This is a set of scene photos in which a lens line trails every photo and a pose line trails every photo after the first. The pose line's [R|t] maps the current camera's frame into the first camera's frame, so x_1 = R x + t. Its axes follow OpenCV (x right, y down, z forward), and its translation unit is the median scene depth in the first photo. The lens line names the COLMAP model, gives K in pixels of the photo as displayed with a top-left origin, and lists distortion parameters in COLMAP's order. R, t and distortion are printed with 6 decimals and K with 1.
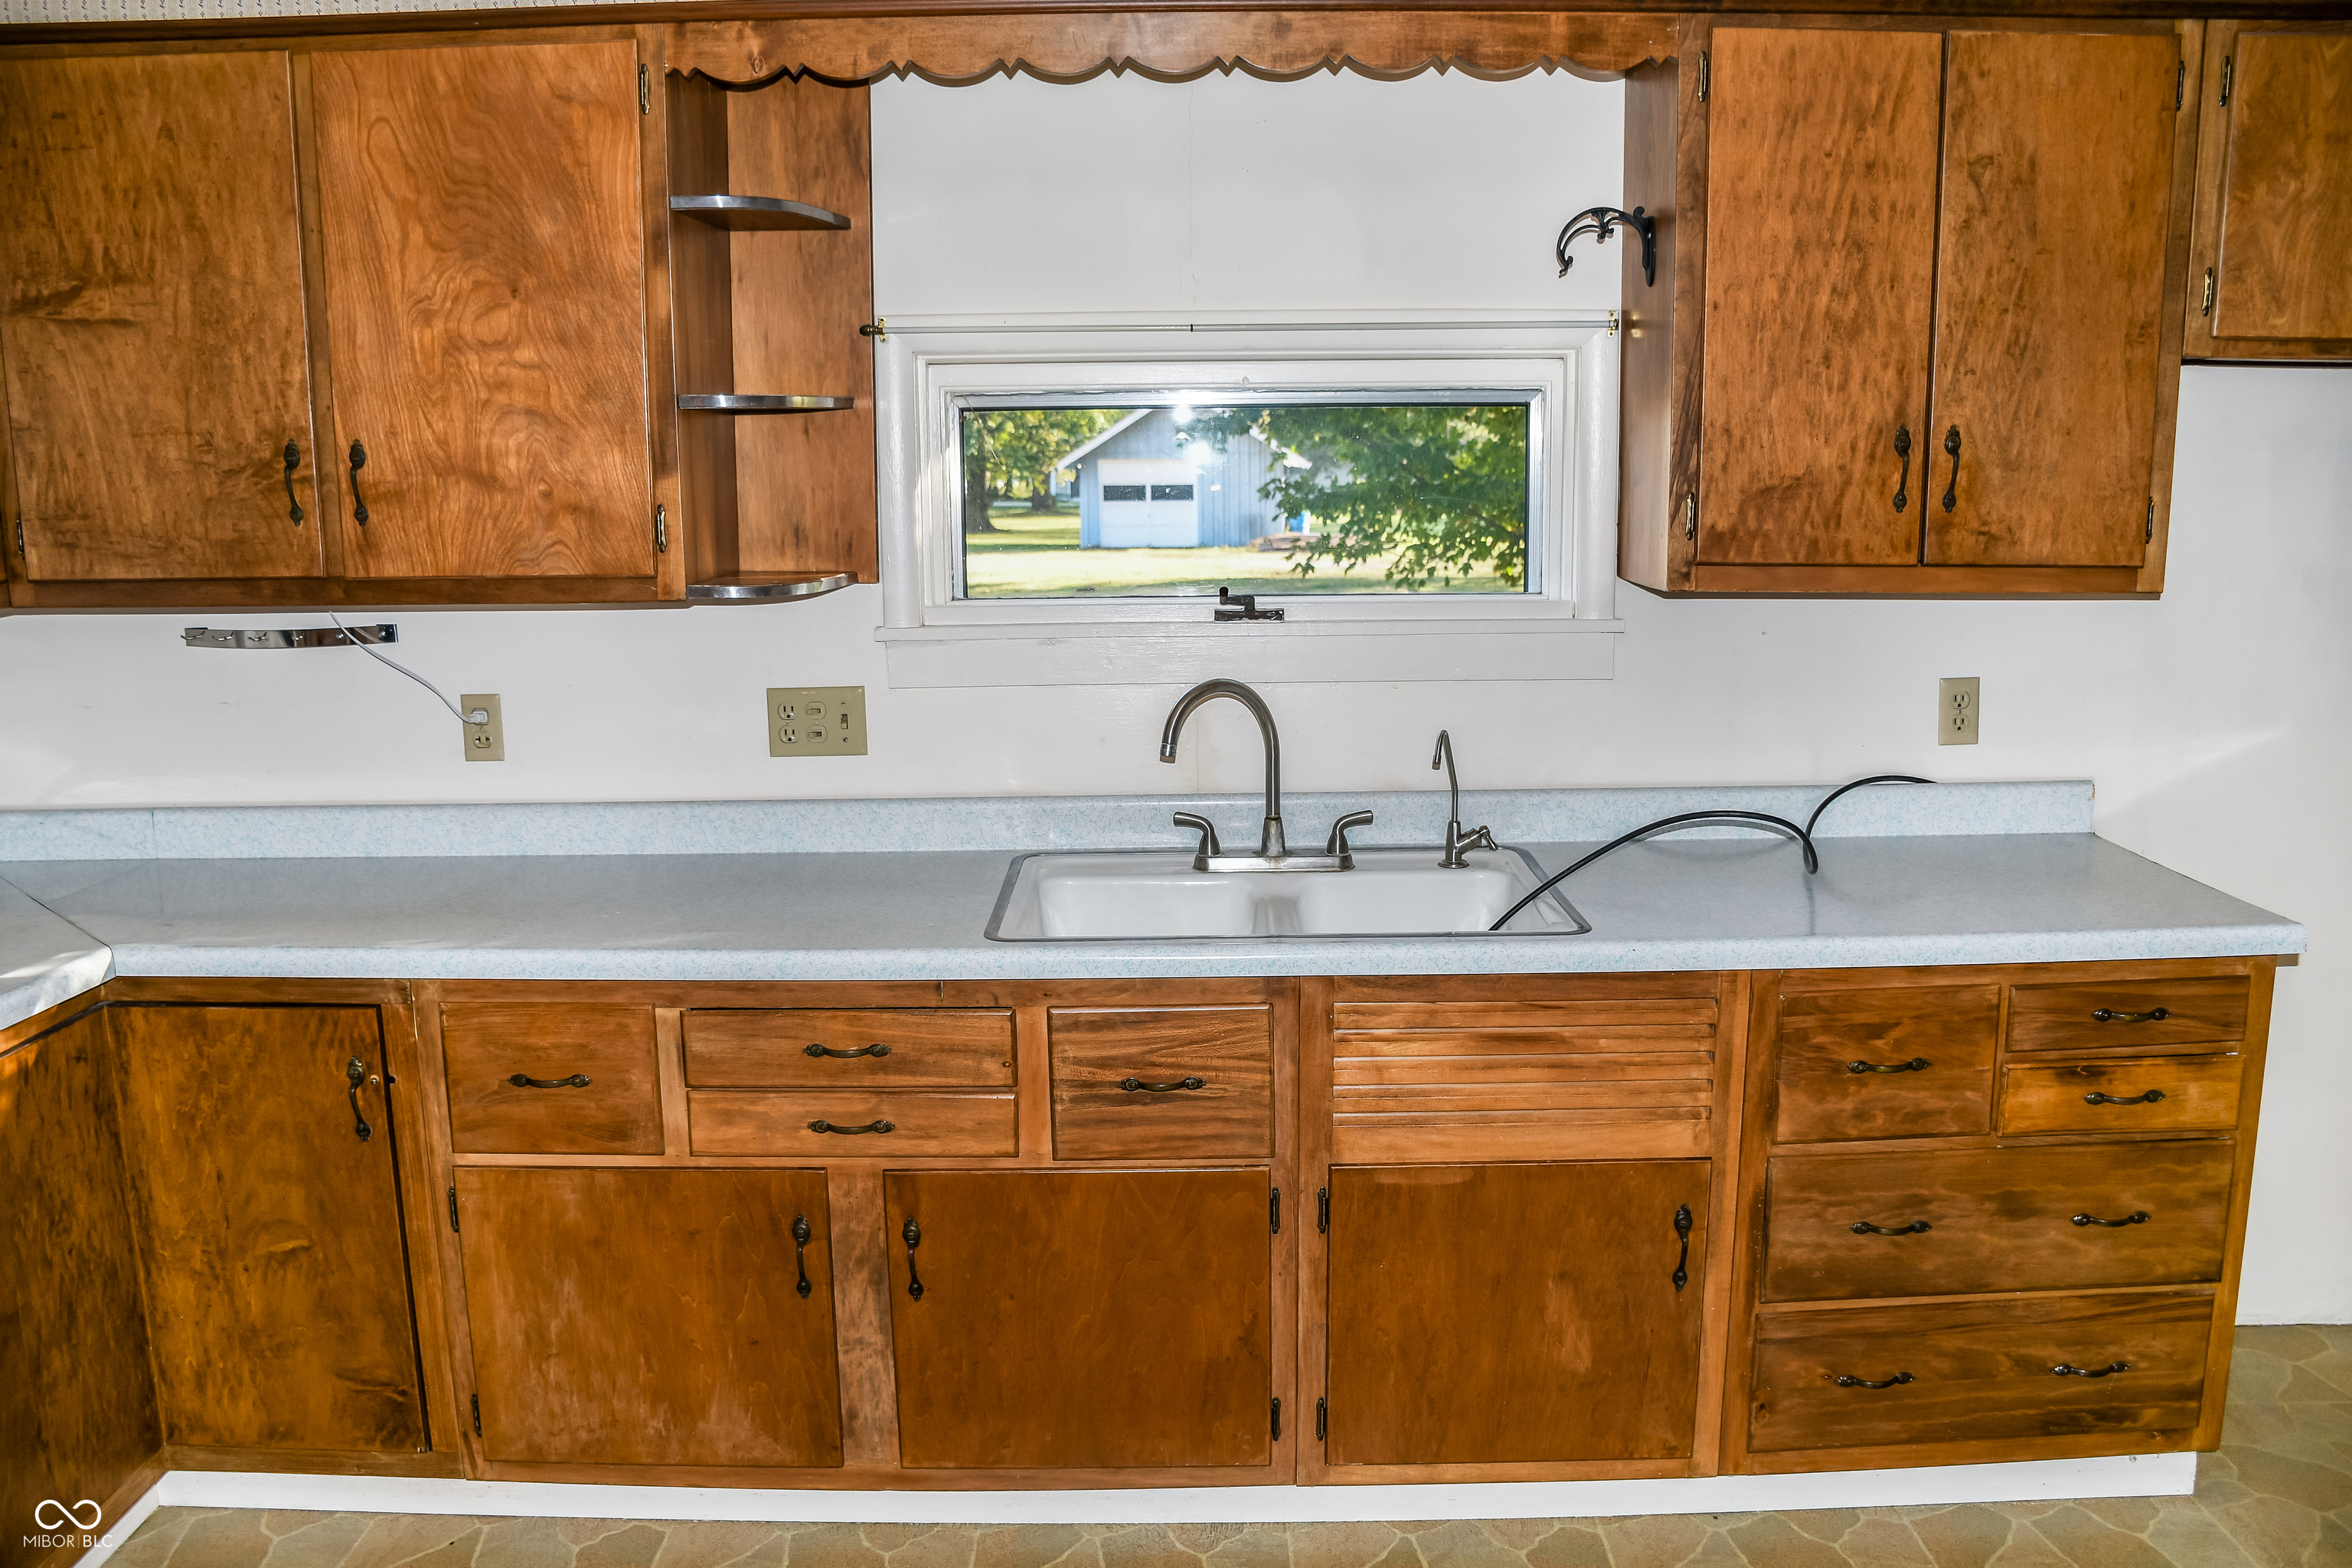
lens RADIAL K [[1845.3, 0, 1168.3], [0, 1845.3, 790.6], [0, 0, 1]] dist [-0.141591, 0.091284]
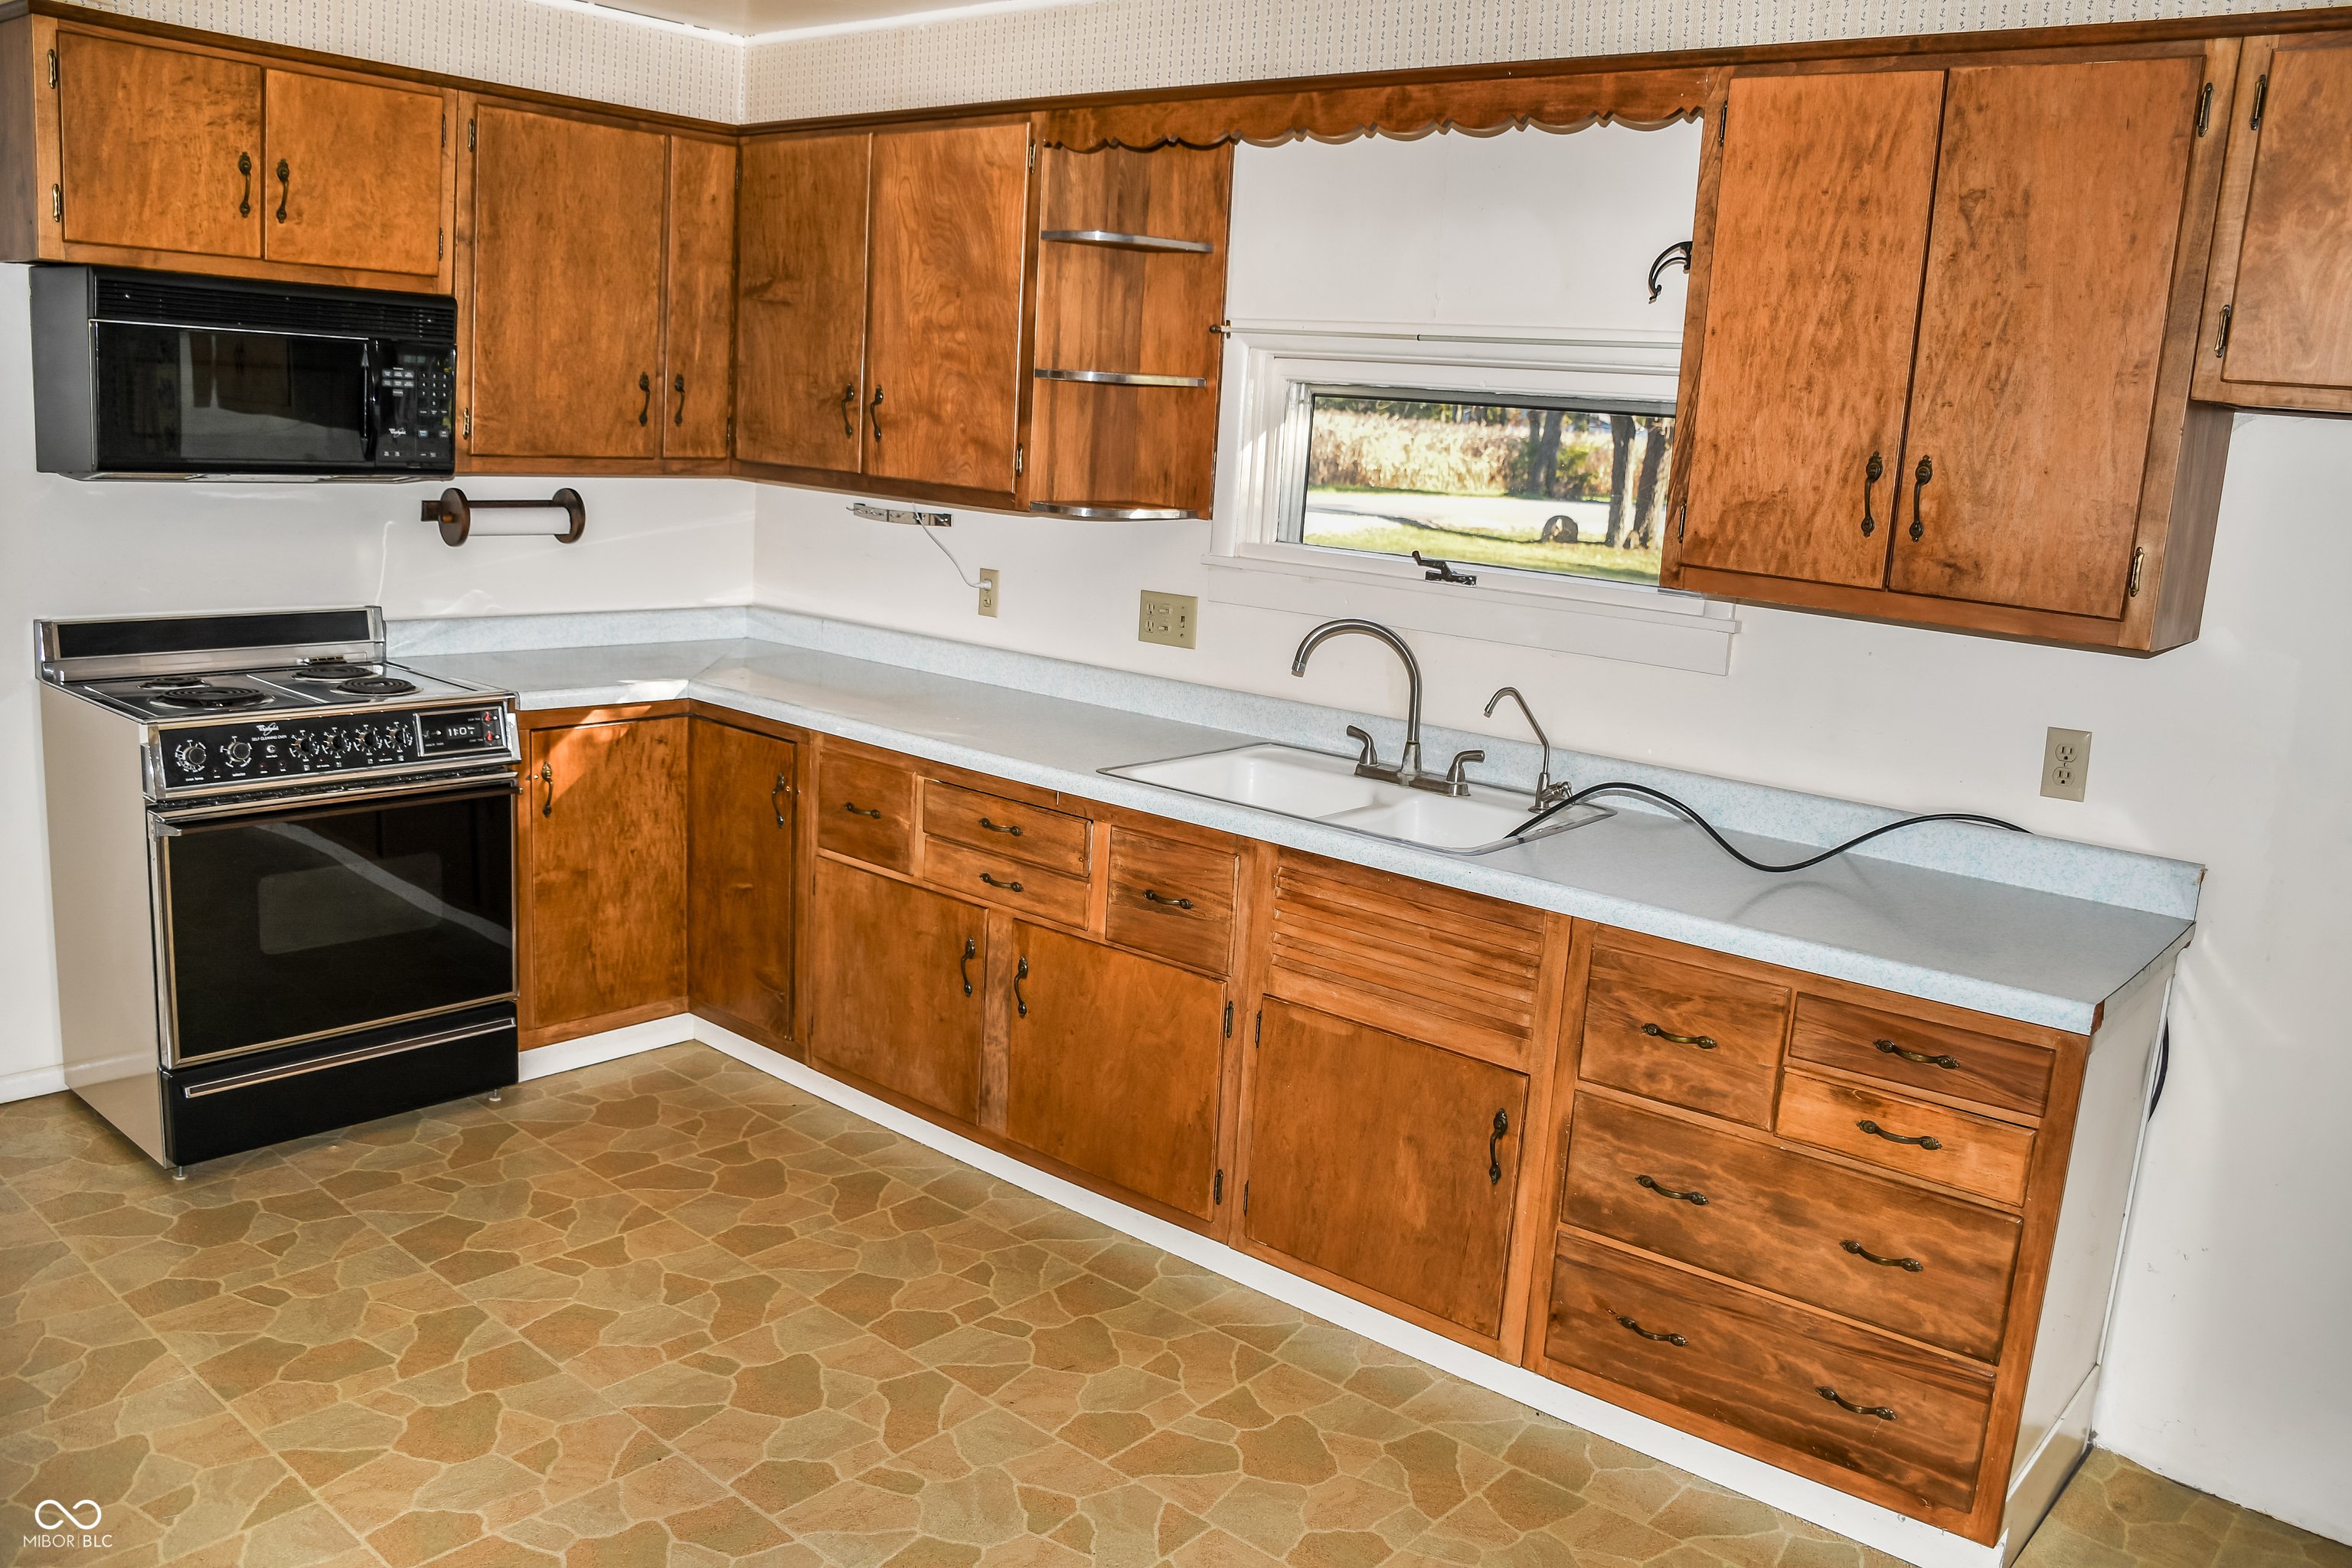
lens RADIAL K [[1845.3, 0, 1179.5], [0, 1845.3, 787.3], [0, 0, 1]] dist [-0.141591, 0.091284]
pose [[0.764002, 0.185456, -0.617986, 0.791544], [-0.183444, 0.980709, 0.067520, -0.011584], [0.618587, 0.061780, 0.783284, -0.044686]]
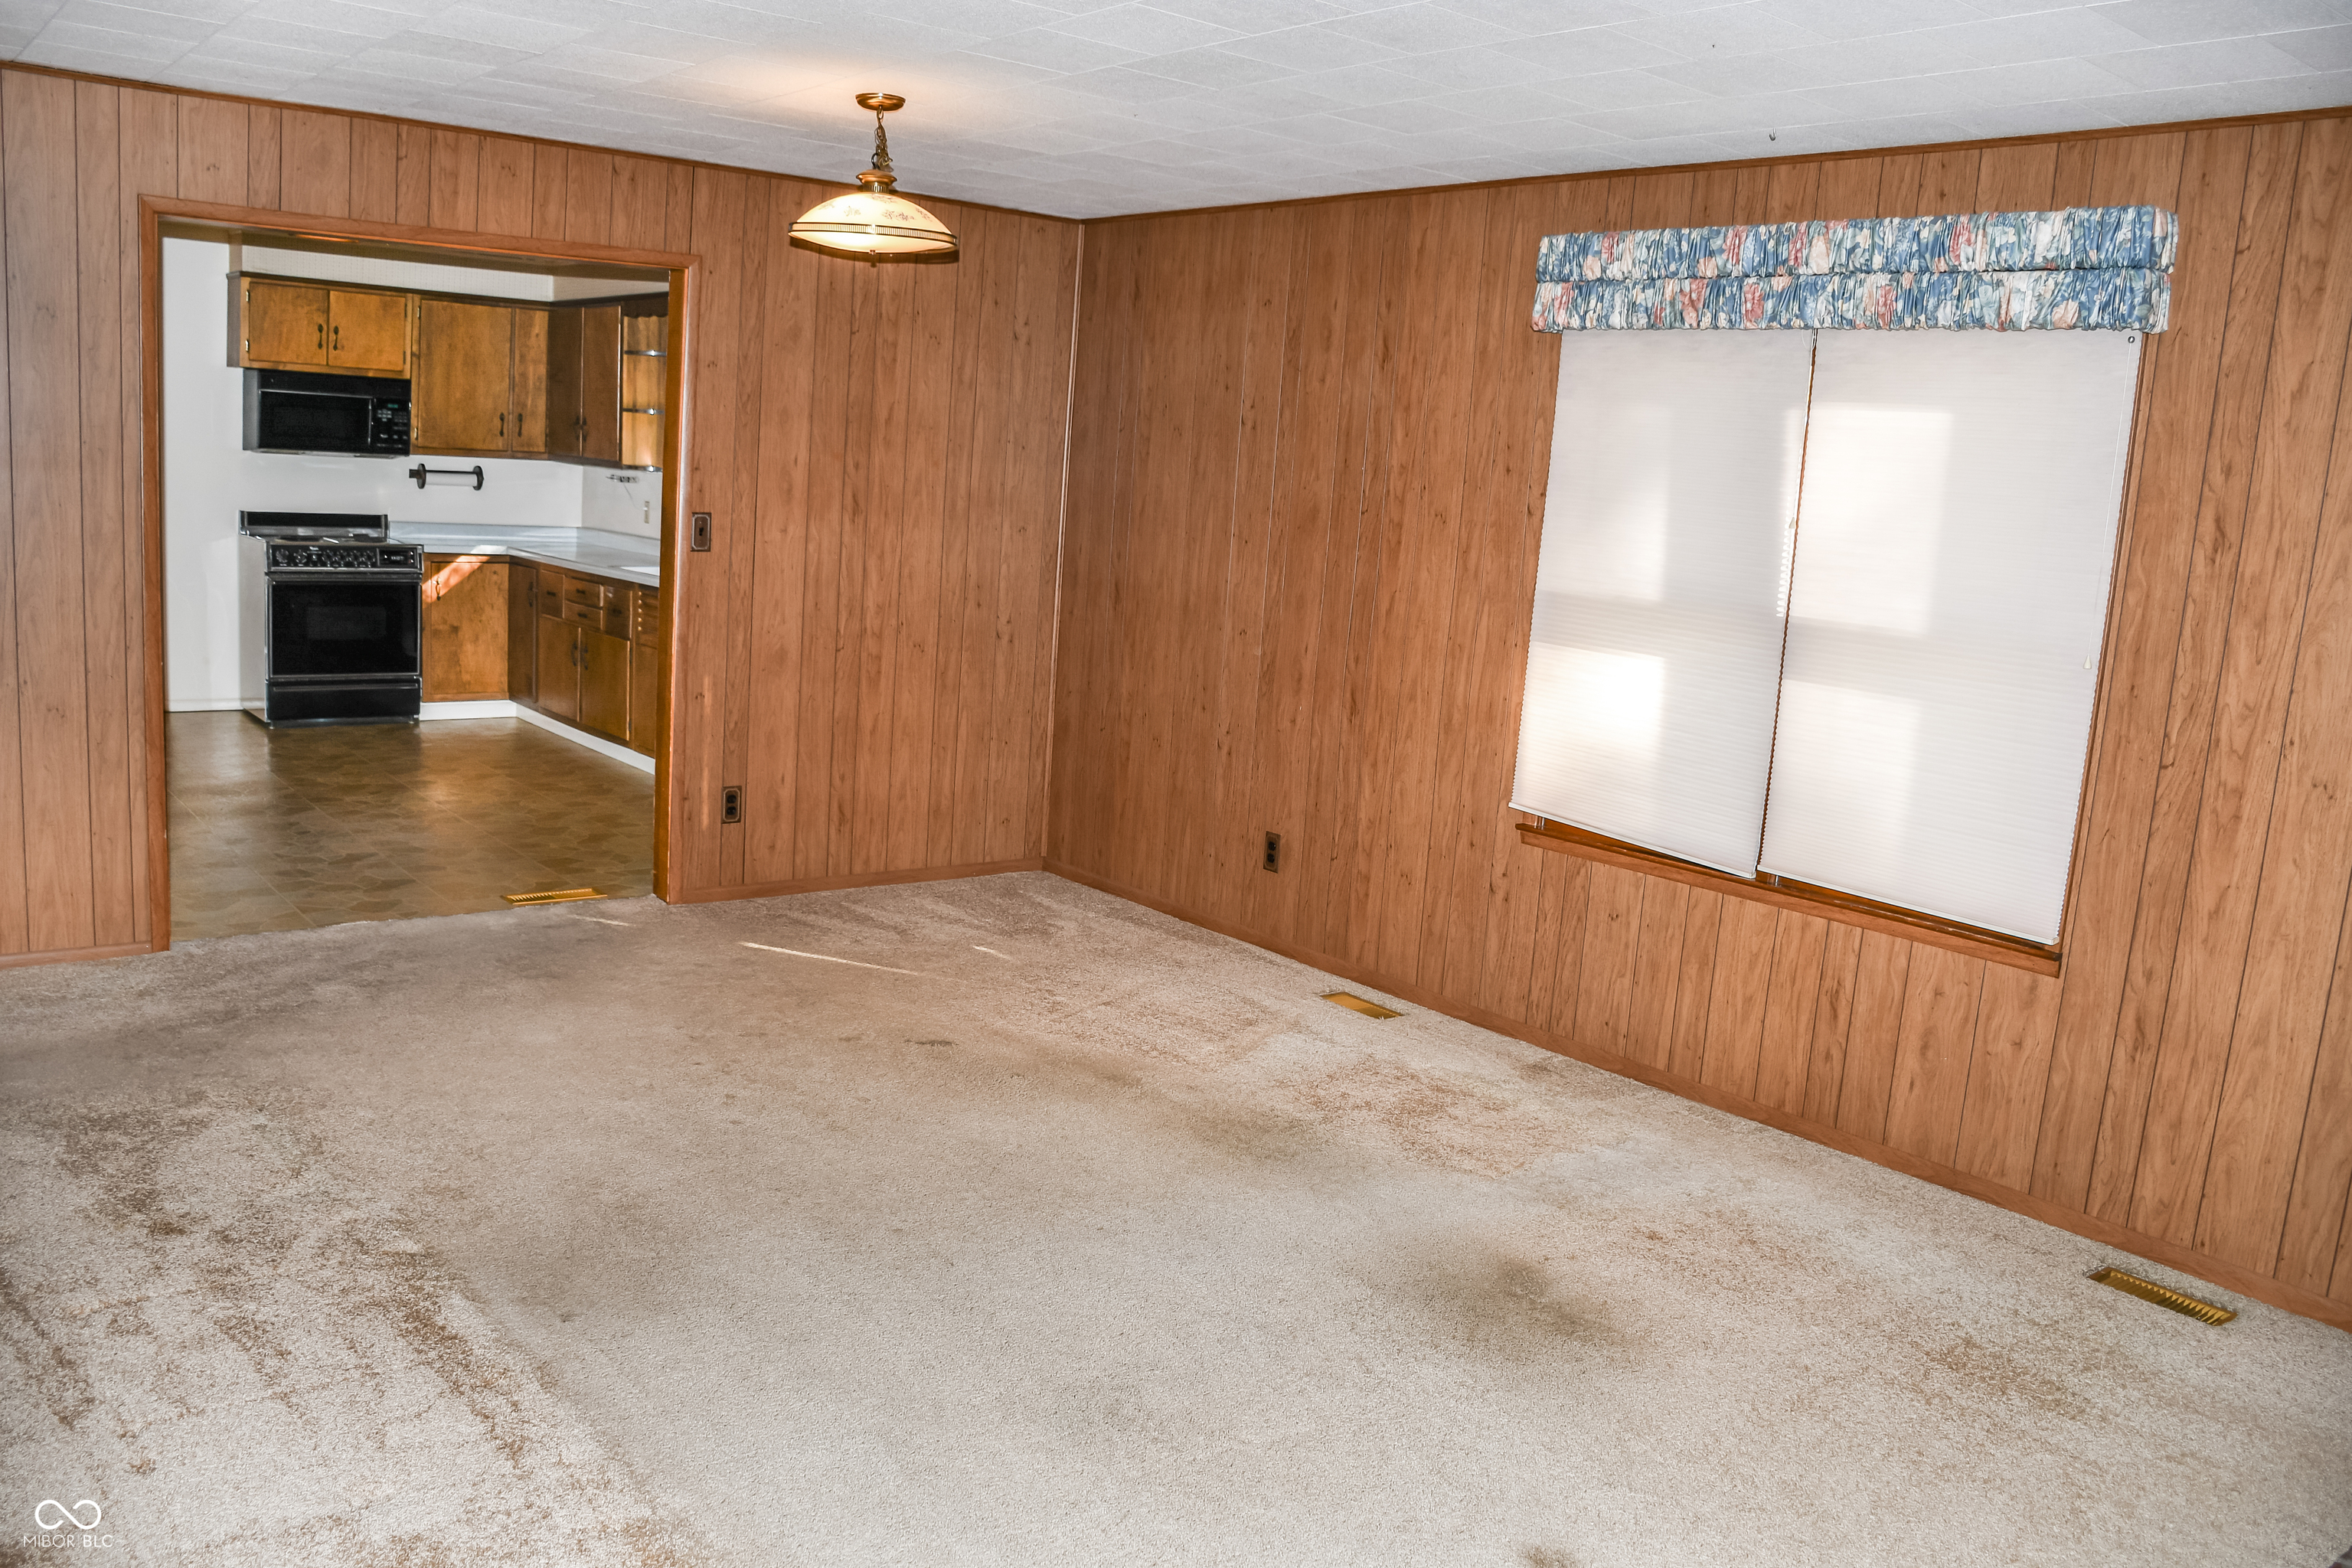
lens RADIAL K [[1845.3, 0, 1171.4], [0, 1845.3, 776.6], [0, 0, 1]] dist [-0.141591, 0.091284]
pose [[0.633558, 0.177102, -0.753153, 3.158190], [-0.207322, 0.976710, 0.055270, 0.059763], [0.745401, 0.121129, 0.655520, -0.393122]]
